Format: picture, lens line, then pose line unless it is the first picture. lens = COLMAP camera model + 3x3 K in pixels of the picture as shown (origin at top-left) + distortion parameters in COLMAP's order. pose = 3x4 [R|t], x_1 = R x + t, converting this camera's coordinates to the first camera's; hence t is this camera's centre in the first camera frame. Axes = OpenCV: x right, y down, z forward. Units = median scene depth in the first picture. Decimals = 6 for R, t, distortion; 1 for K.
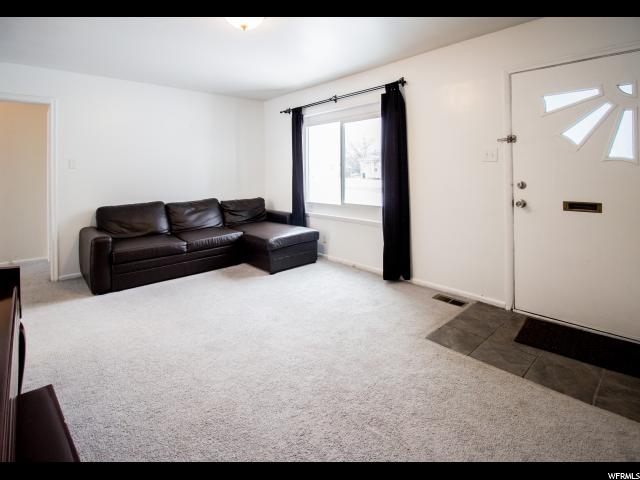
lens RADIAL K [[311.9, 0, 320.0], [0, 311.9, 240.0], [0, 0, 1]] dist [-0.000441, -0.000338]
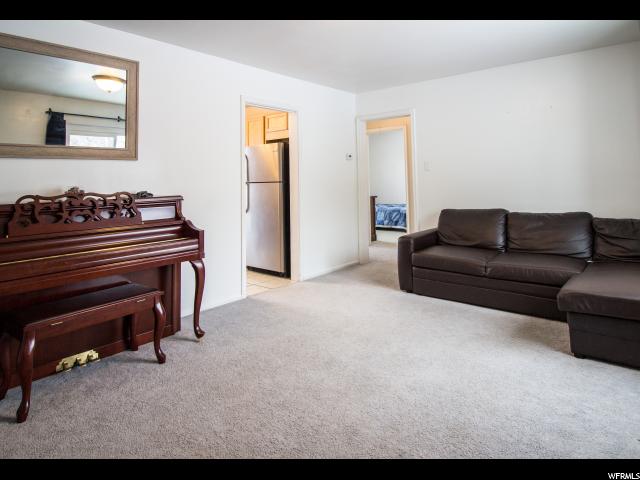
lens RADIAL K [[388.6, 0, 320.0], [0, 388.6, 240.0], [0, 0, 1]] dist [-0.002183, -0.000370]
pose [[0.119643, 0.153705, -0.980847, 0.465349], [-0.194033, 0.972512, 0.128731, -0.096280], [0.973672, 0.174915, 0.146179, 0.476503]]
